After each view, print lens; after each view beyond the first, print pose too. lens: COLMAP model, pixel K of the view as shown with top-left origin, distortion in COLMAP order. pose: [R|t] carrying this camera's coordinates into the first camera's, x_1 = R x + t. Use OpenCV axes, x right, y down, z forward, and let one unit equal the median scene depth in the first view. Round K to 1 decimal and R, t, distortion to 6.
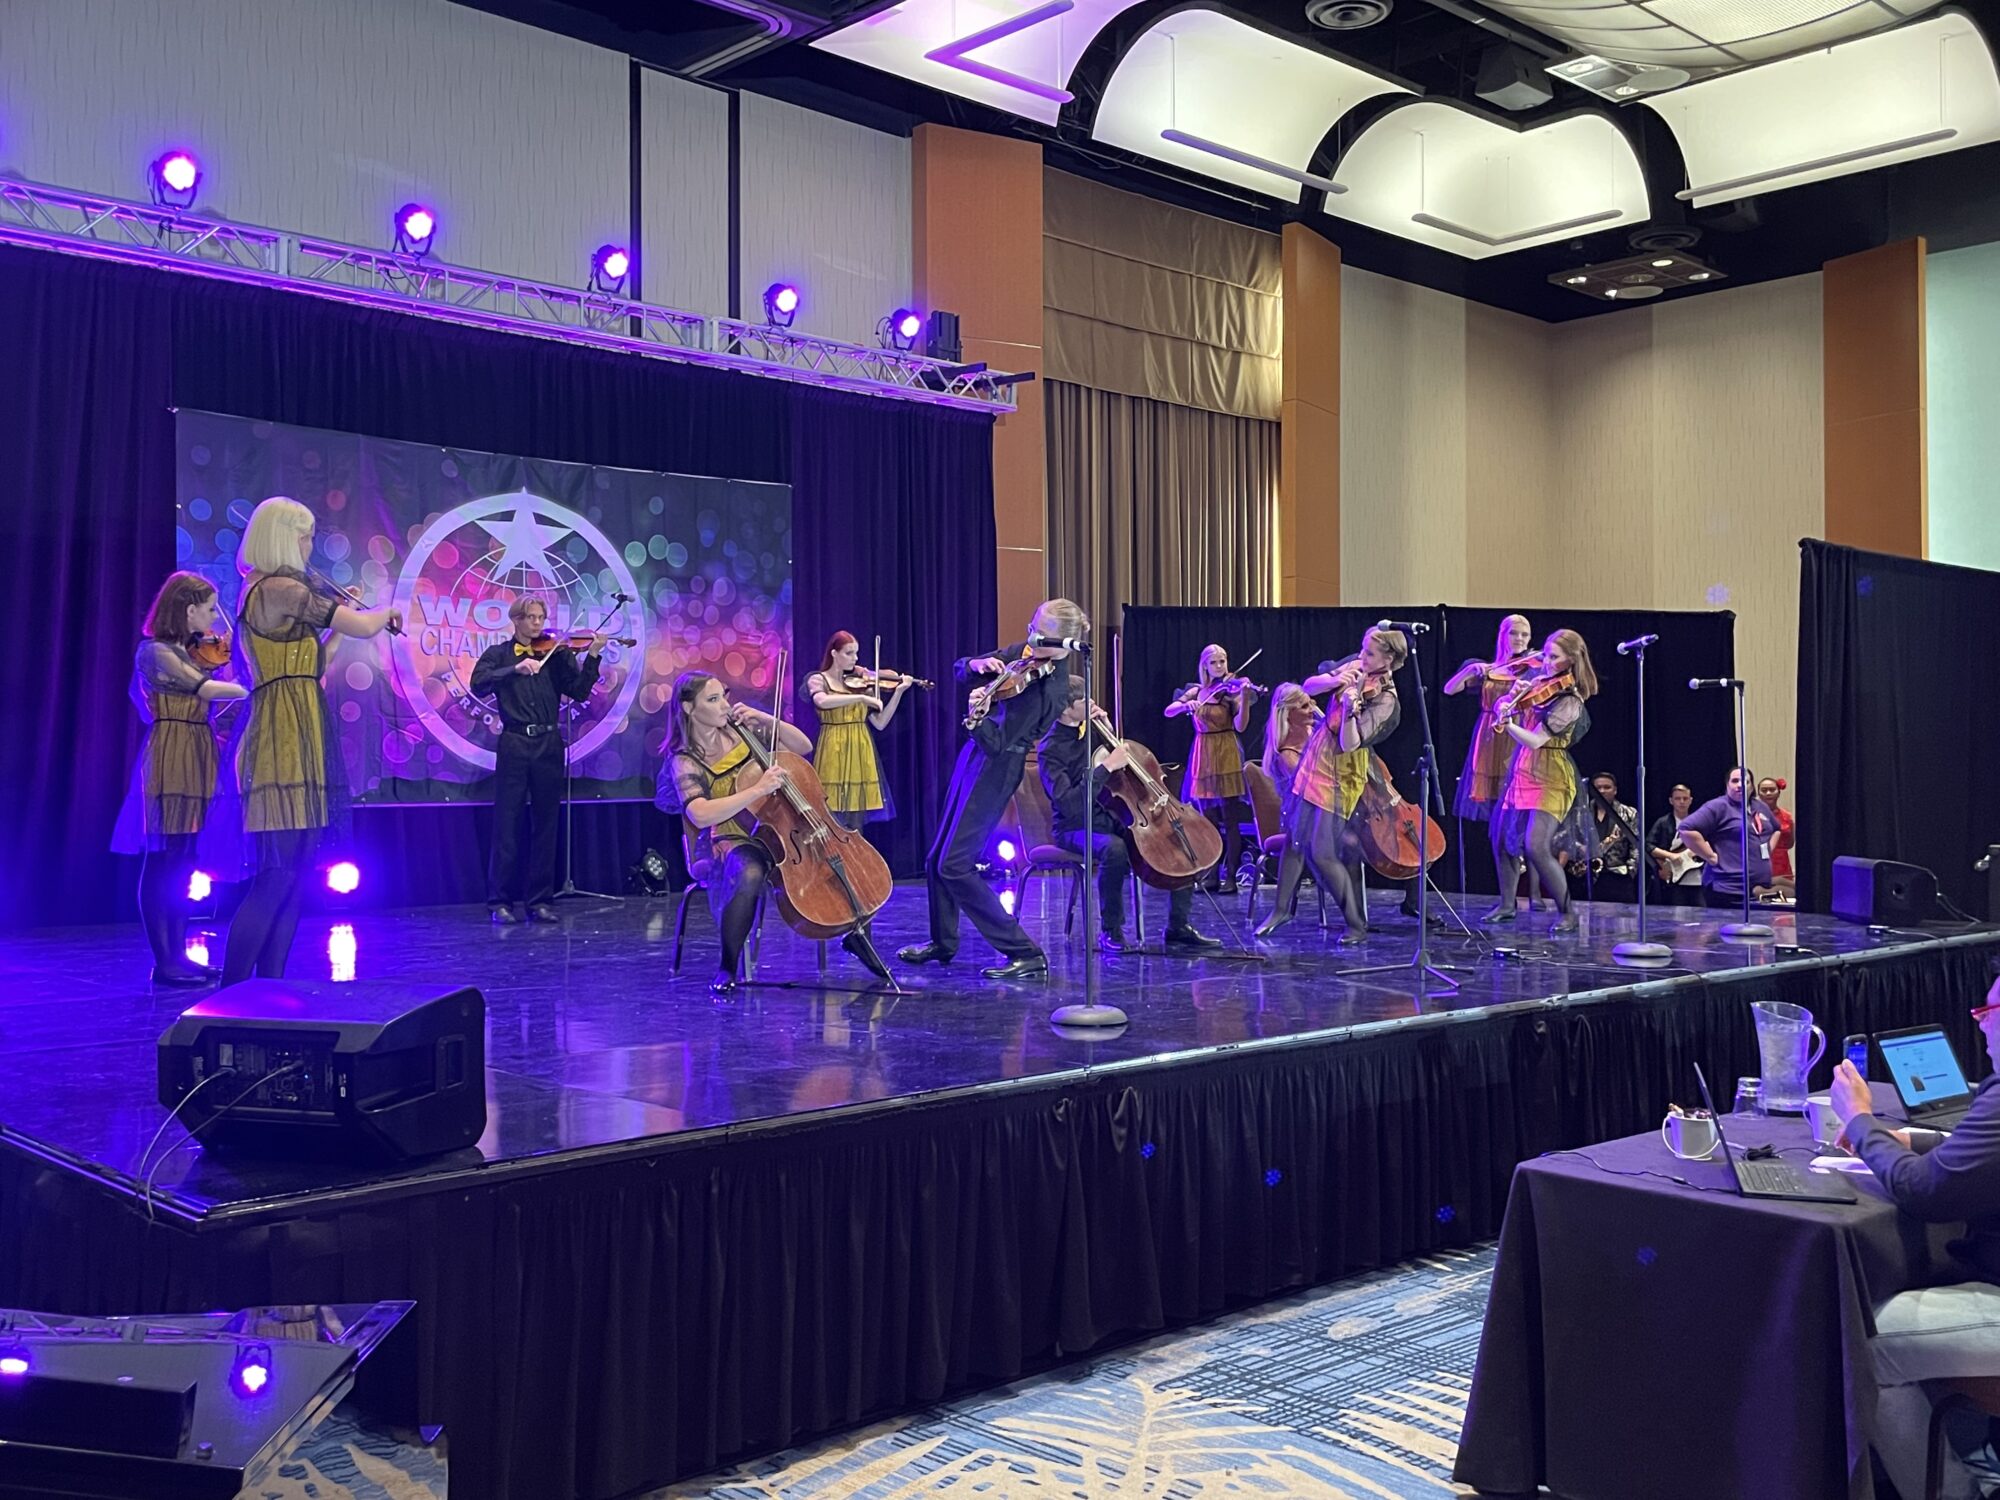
lens RADIAL K [[1904.0, 0, 1012.3], [0, 1904.0, 740.3], [0, 0, 1]] dist [0.038401, 0.000000]
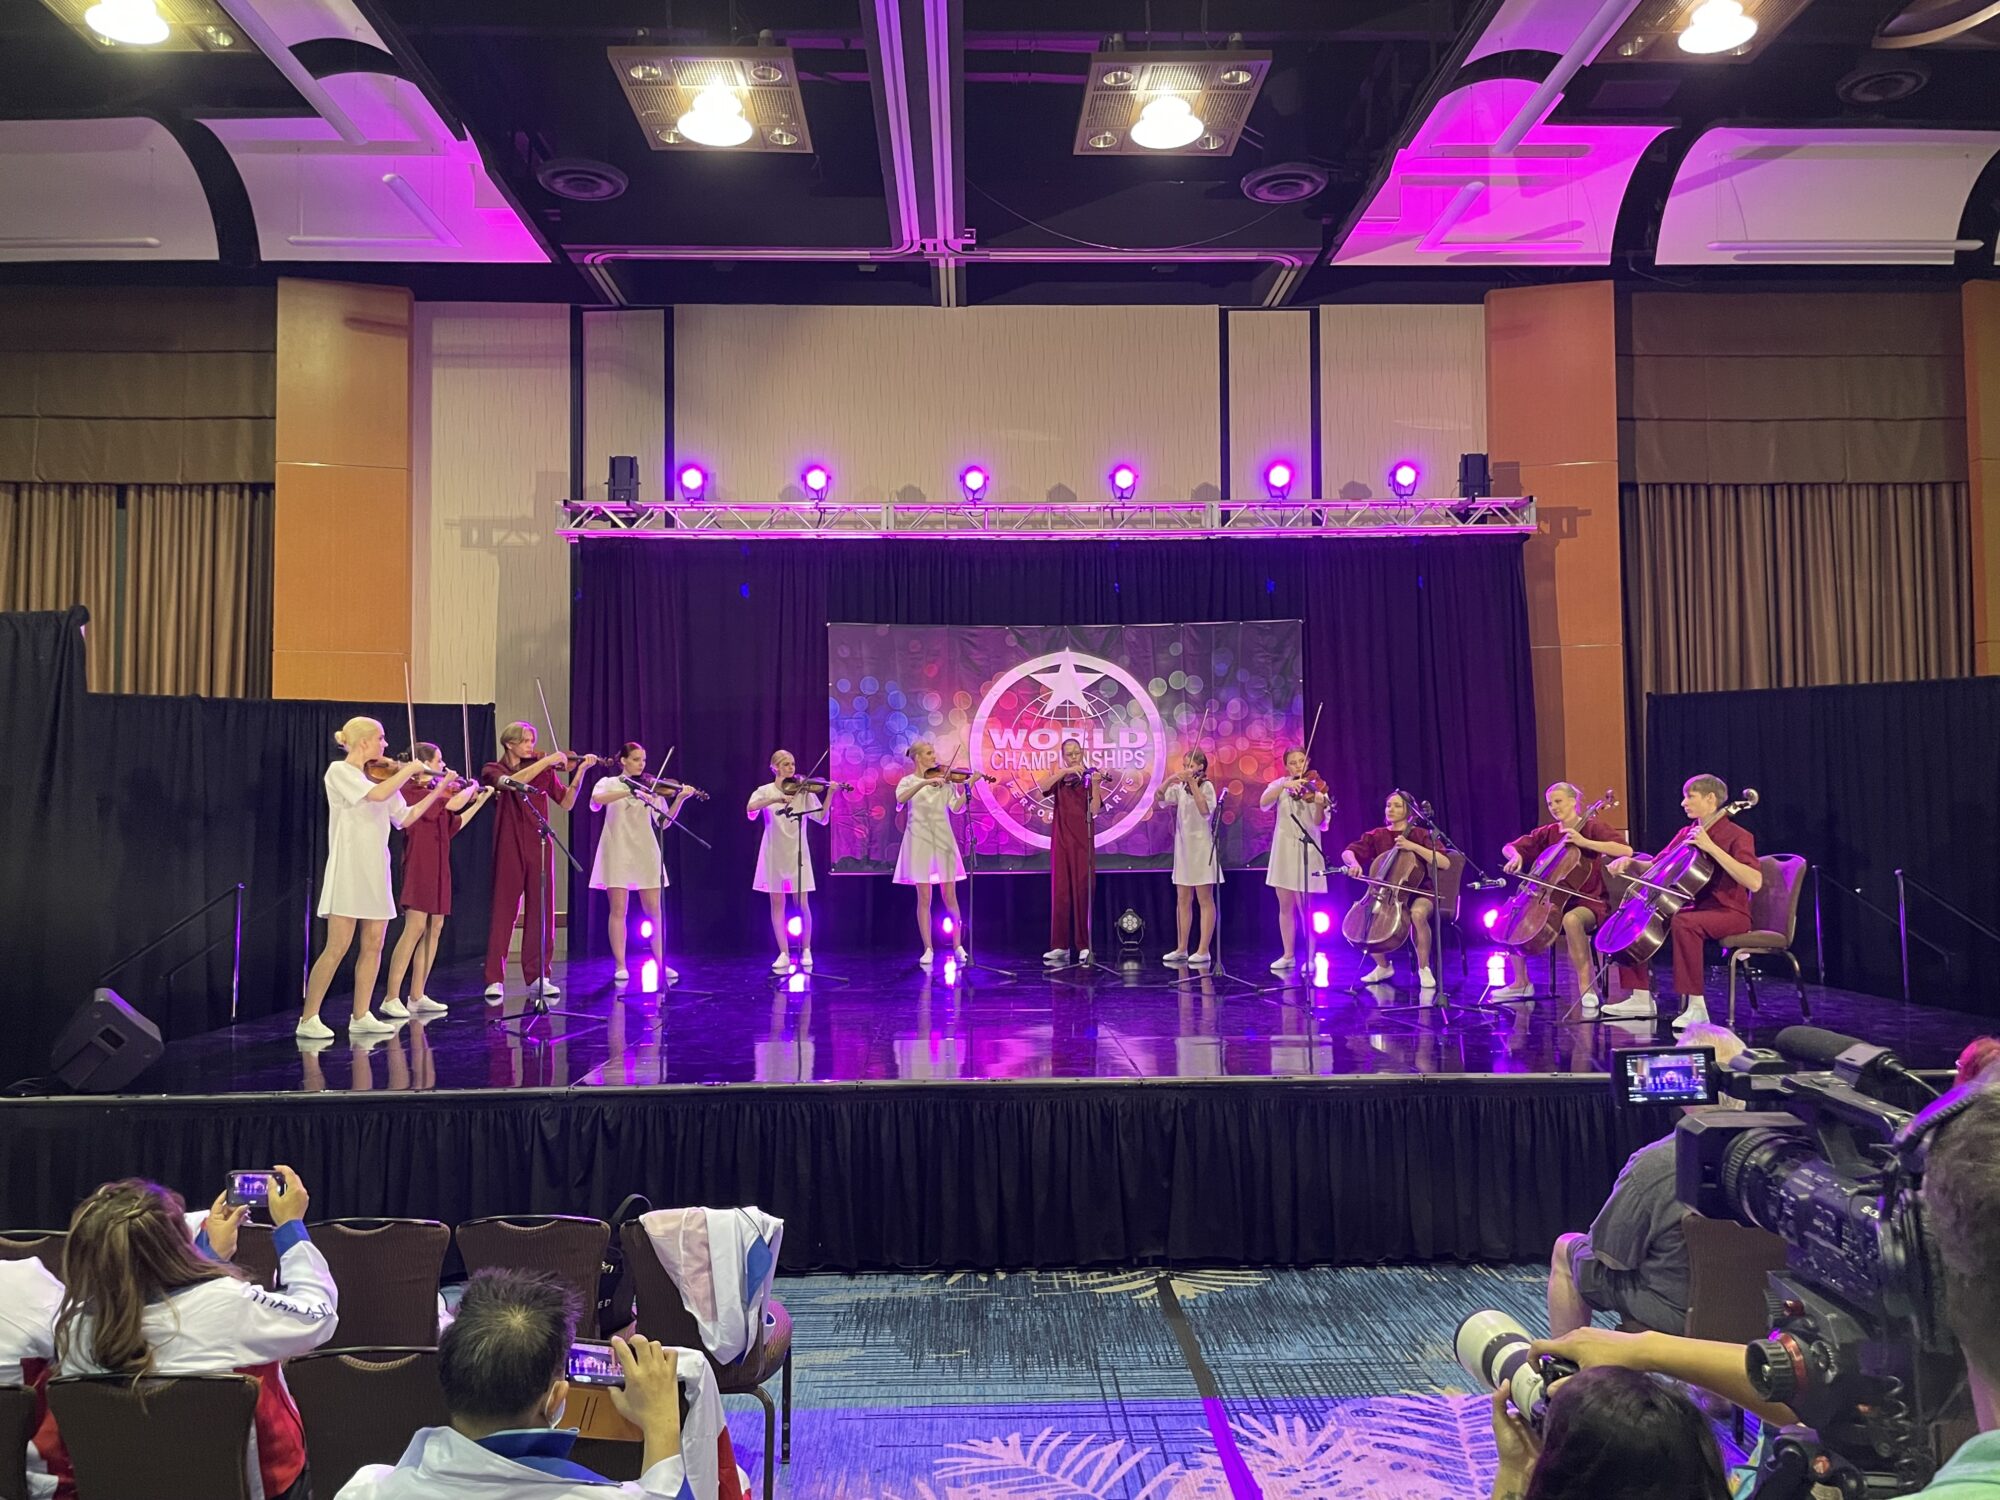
lens RADIAL K [[1552.7, 0, 1002.8], [0, 1552.7, 756.4], [0, 0, 1]] dist [0.029929, -0.007065]
pose [[0.745436, -0.029322, -0.665932, 0.458083], [0.017814, 0.999552, -0.024070, -0.024962], [0.666339, 0.006080, 0.745624, 0.113970]]
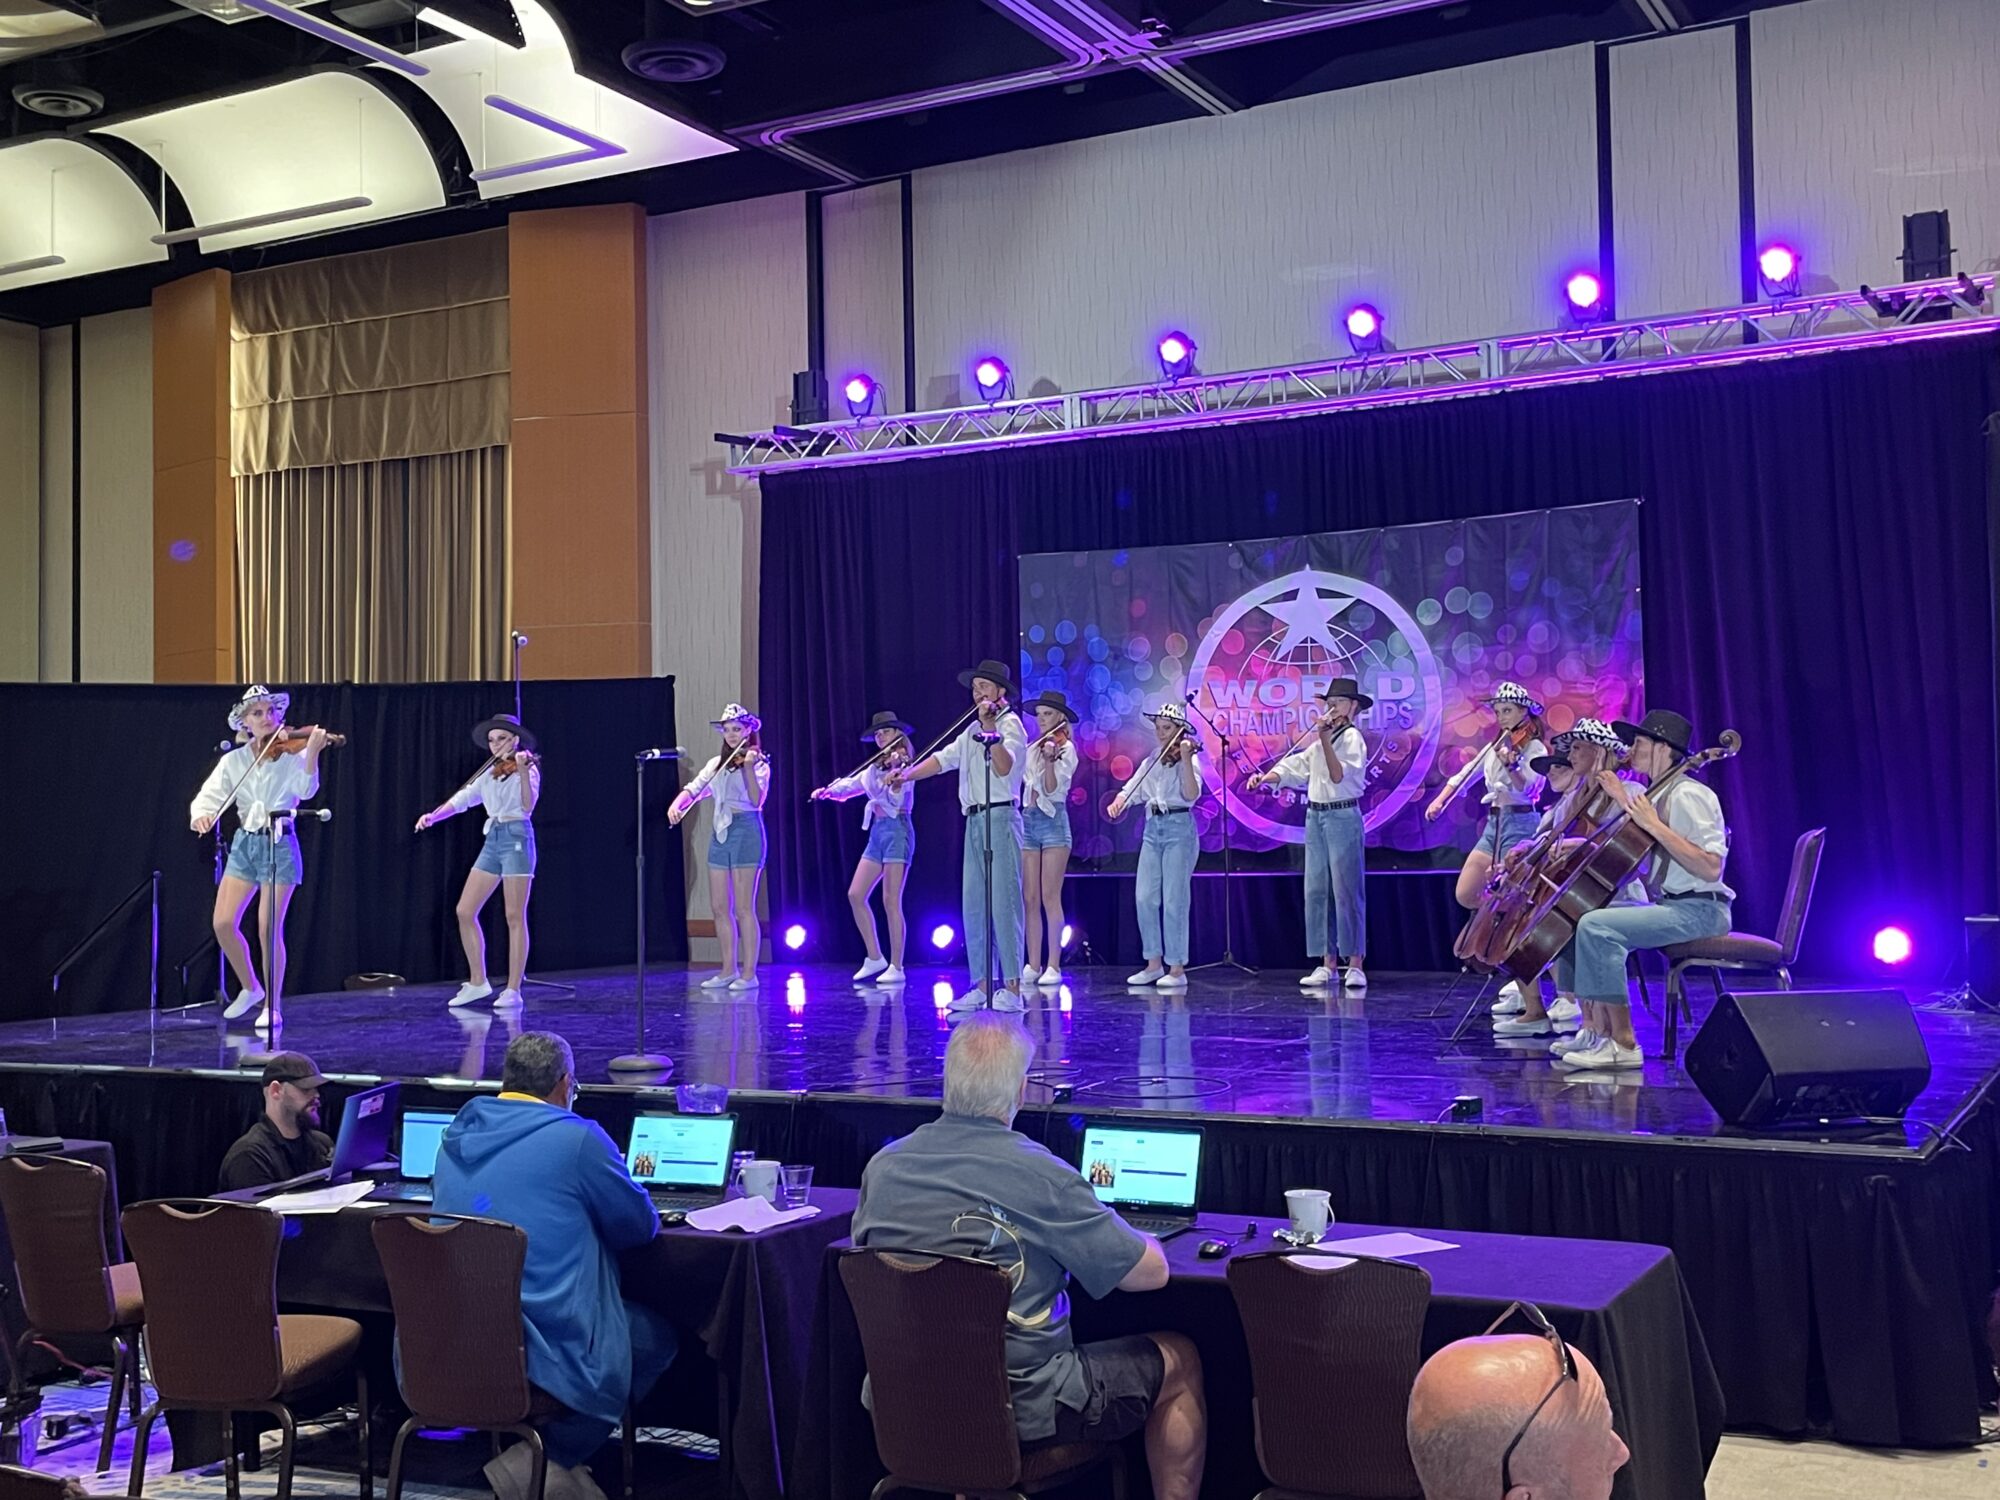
lens RADIAL K [[2171.1, 0, 994.2], [0, 2171.1, 746.9], [0, 0, 1]] dist [0.030083, 0.000000]
pose [[0.318248, -0.040117, -0.947158, 0.771793], [0.035869, 0.998898, -0.030256, -0.005659], [0.947329, -0.024345, 0.319336, 0.457577]]
